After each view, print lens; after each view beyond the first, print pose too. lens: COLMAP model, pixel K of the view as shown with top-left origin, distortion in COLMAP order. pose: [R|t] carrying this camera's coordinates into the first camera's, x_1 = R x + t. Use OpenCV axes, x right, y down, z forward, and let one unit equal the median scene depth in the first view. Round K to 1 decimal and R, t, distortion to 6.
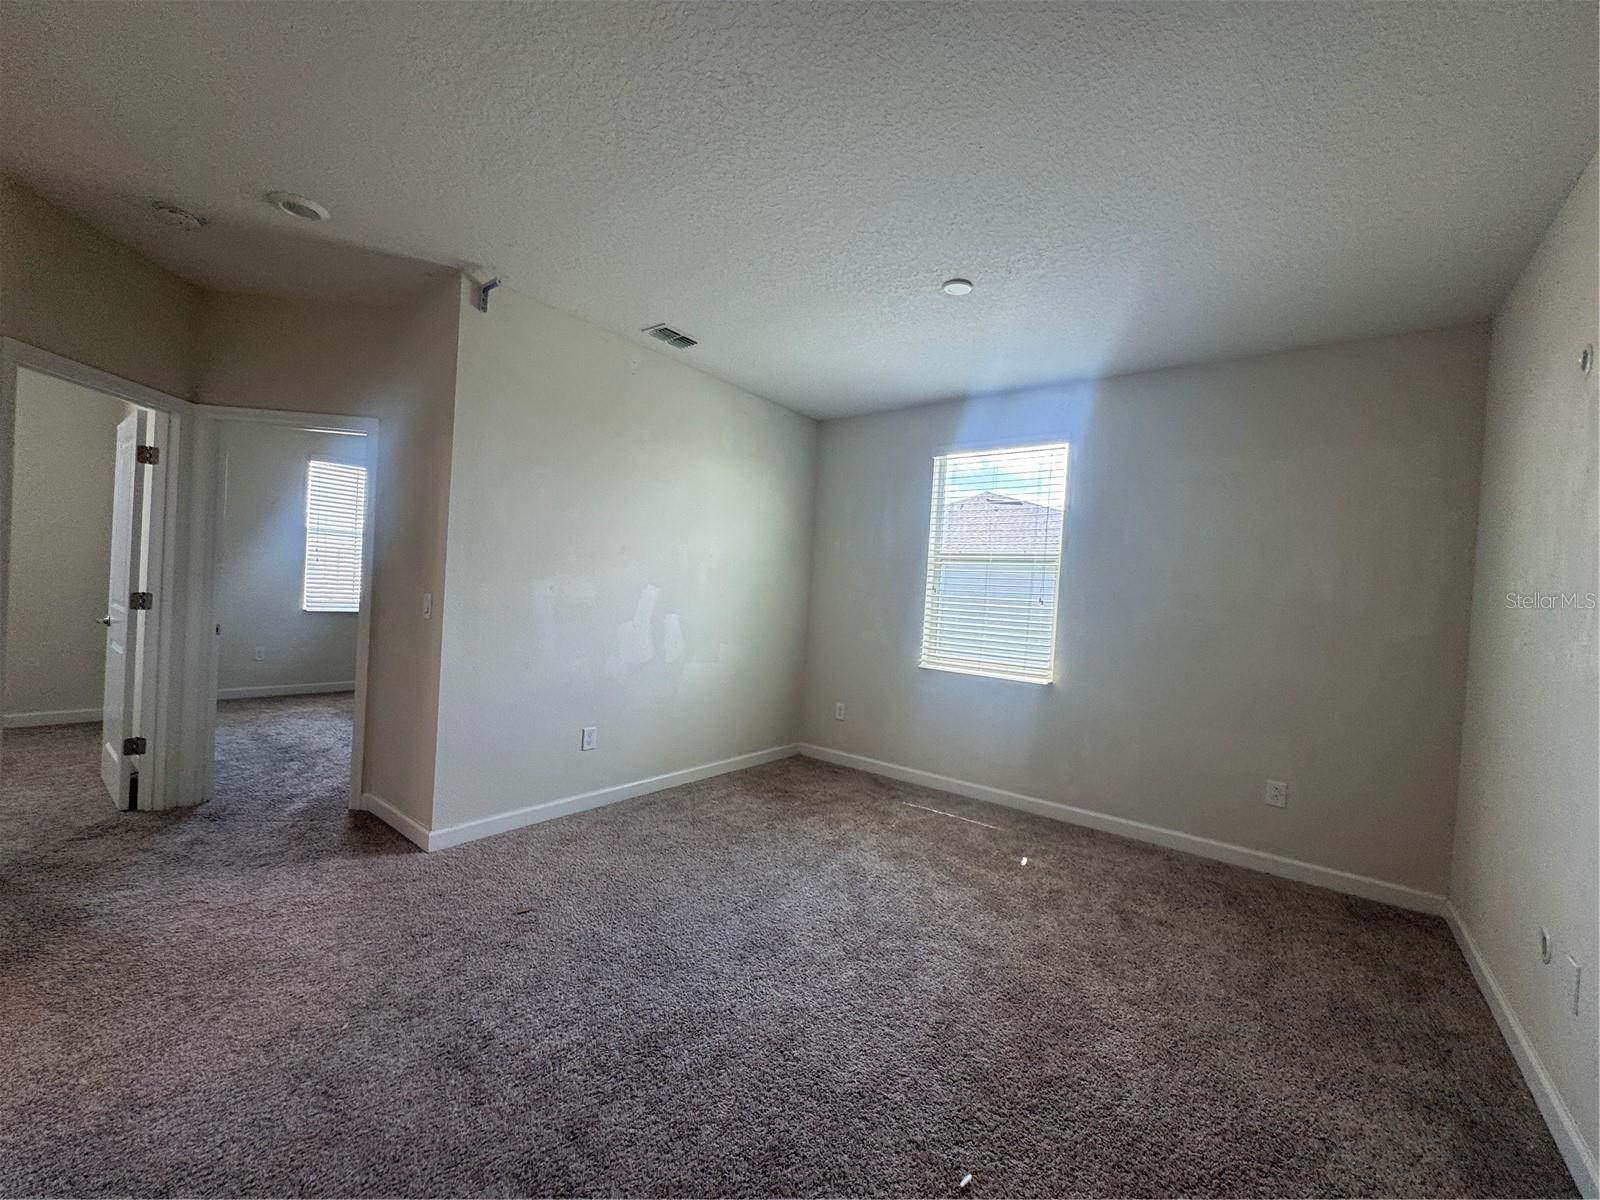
lens RADIAL K [[641.0, 0, 802.6], [0, 641.0, 601.5], [0, 0, 1]] dist [-0.005843, 0.001418]
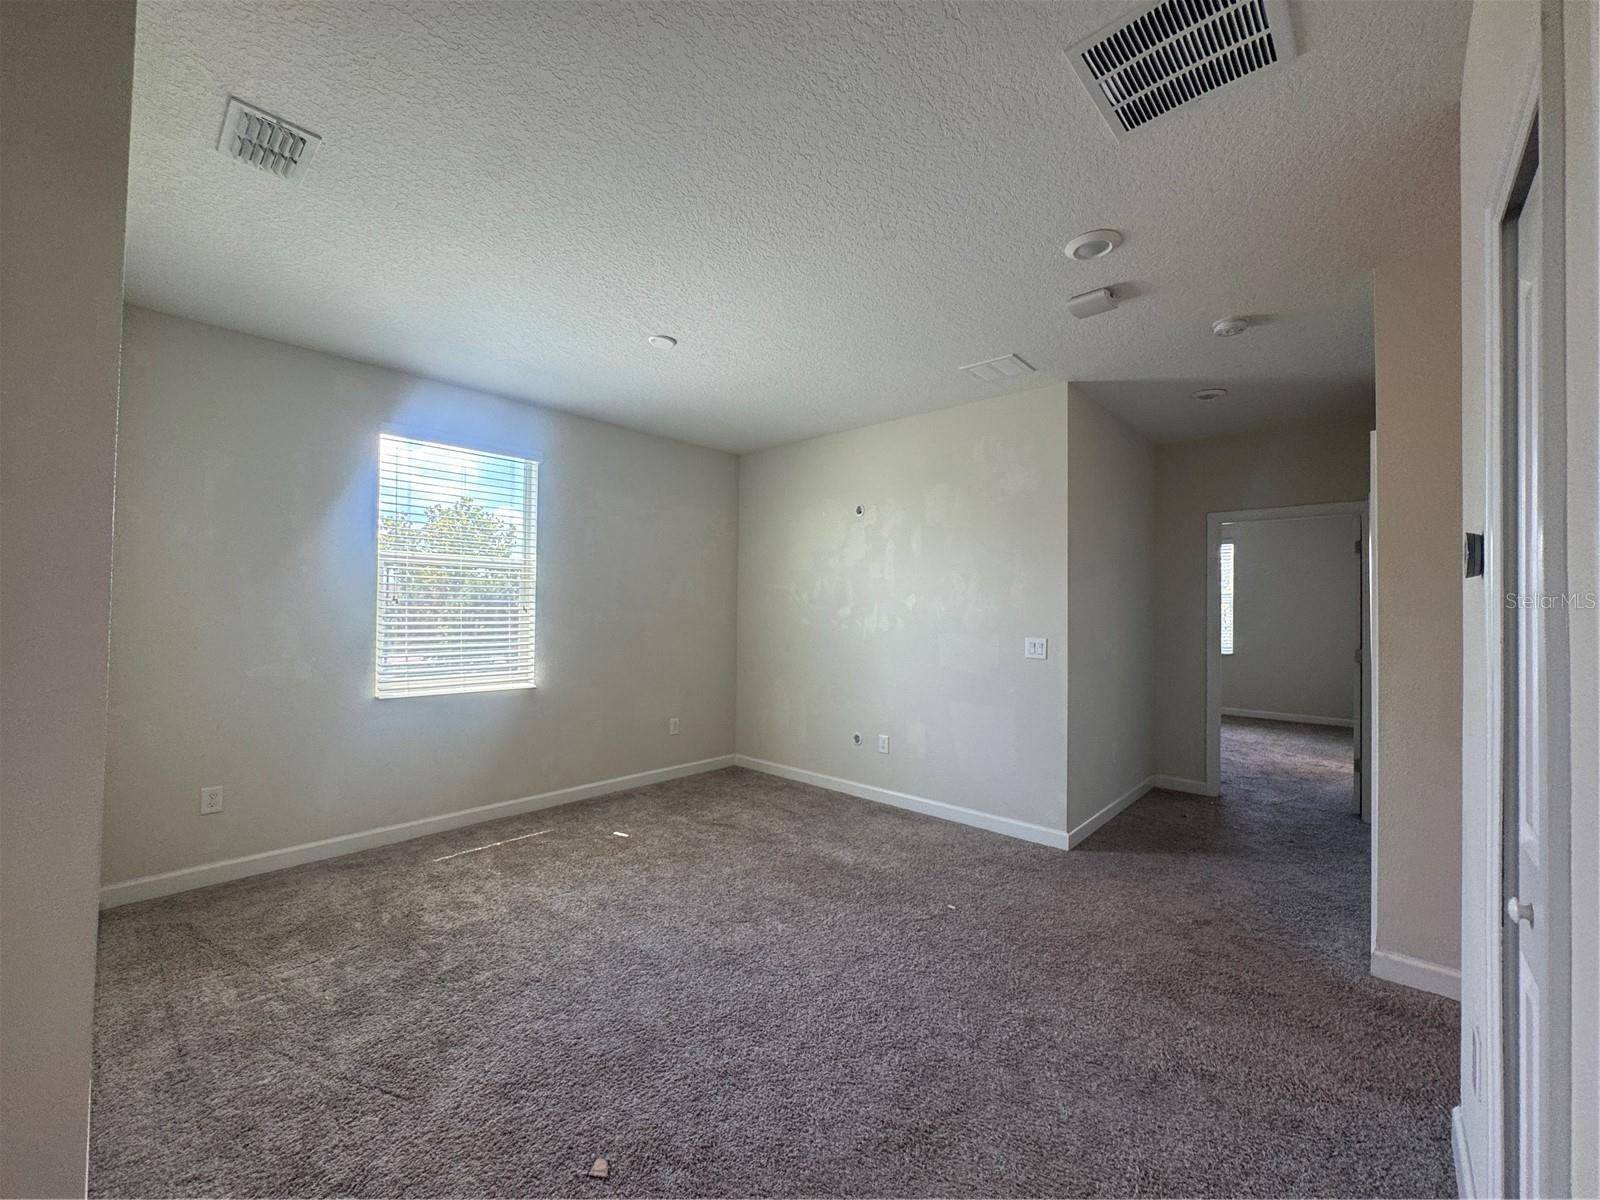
lens RADIAL K [[641.0, 0, 806.2], [0, 641.0, 595.4], [0, 0, 1]] dist [-0.005843, 0.001418]
pose [[0.067080, -0.033844, 0.997173, -0.795825], [0.004811, 0.999424, 0.033597, -0.068990], [-0.997736, 0.002544, 0.067204, 0.593048]]
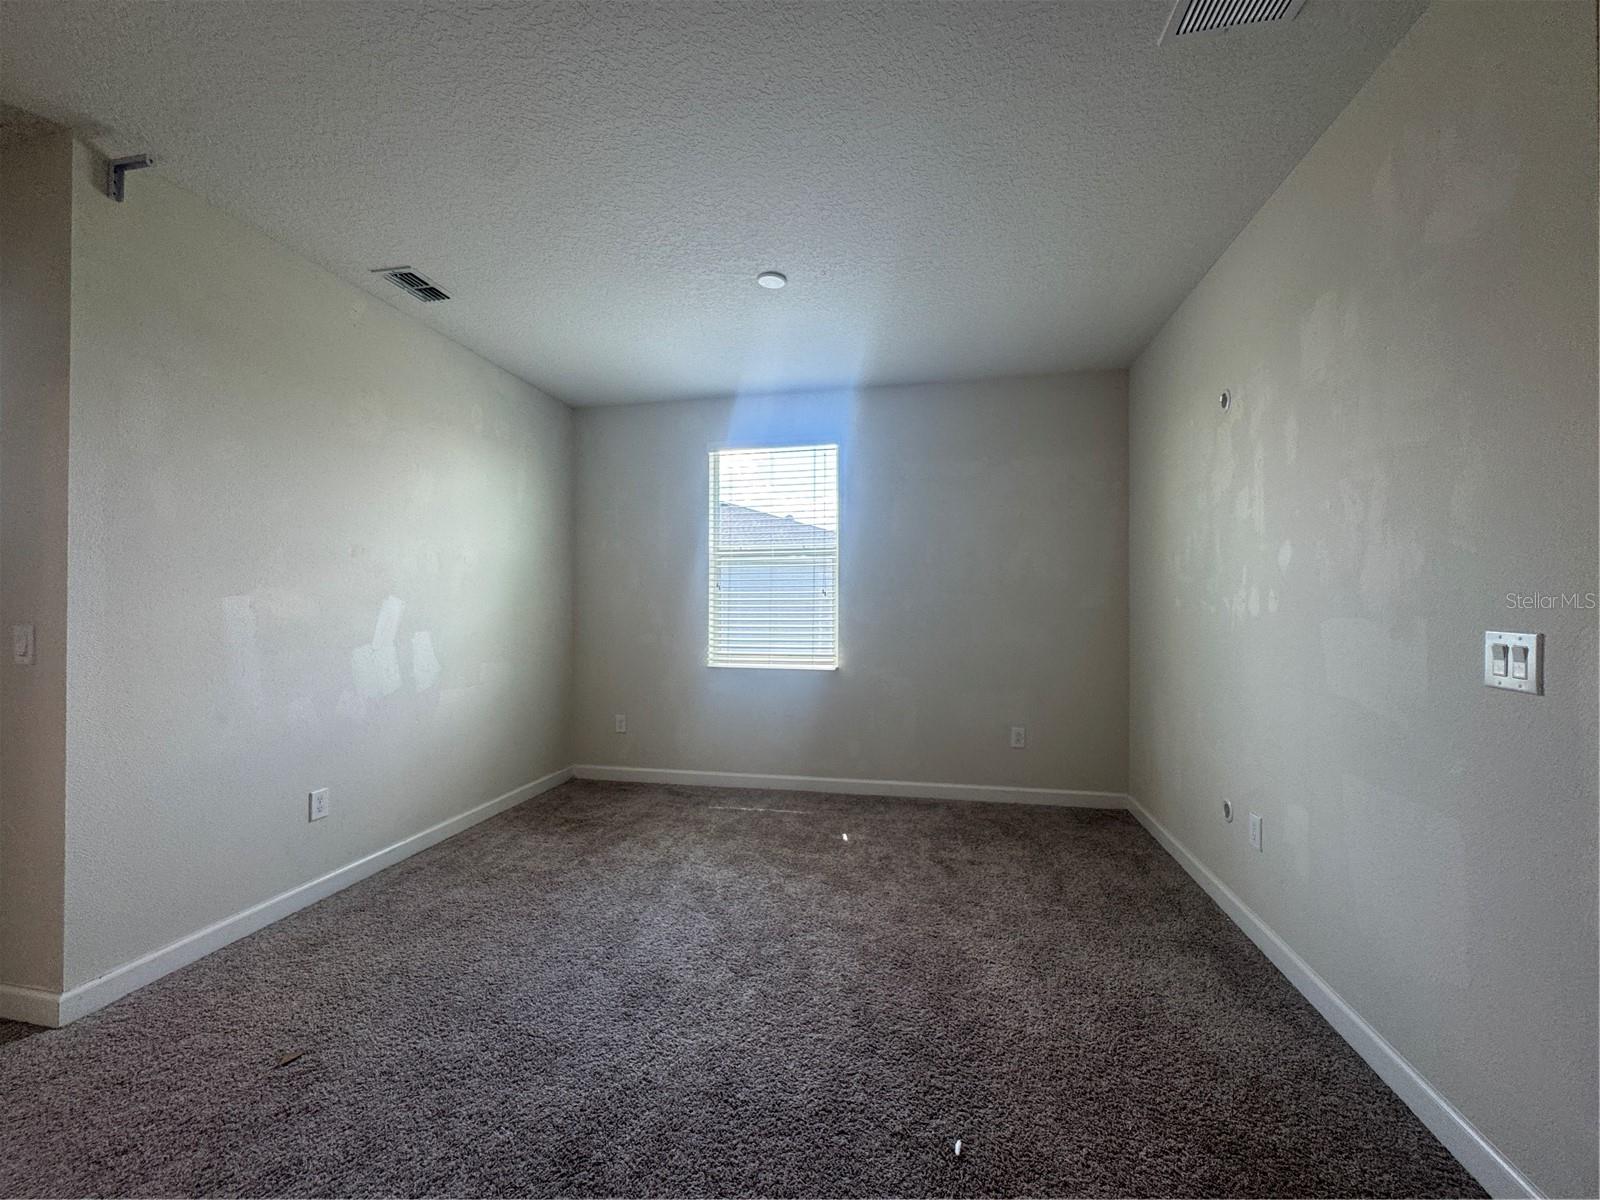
lens RADIAL K [[641.0, 0, 804.0], [0, 641.0, 603.0], [0, 0, 1]] dist [-0.005843, 0.001418]
pose [[0.892565, -0.058253, 0.447139, -0.167475], [0.058823, 0.998189, 0.012623, 0.002303], [-0.447065, 0.015035, 0.894375, 0.080344]]
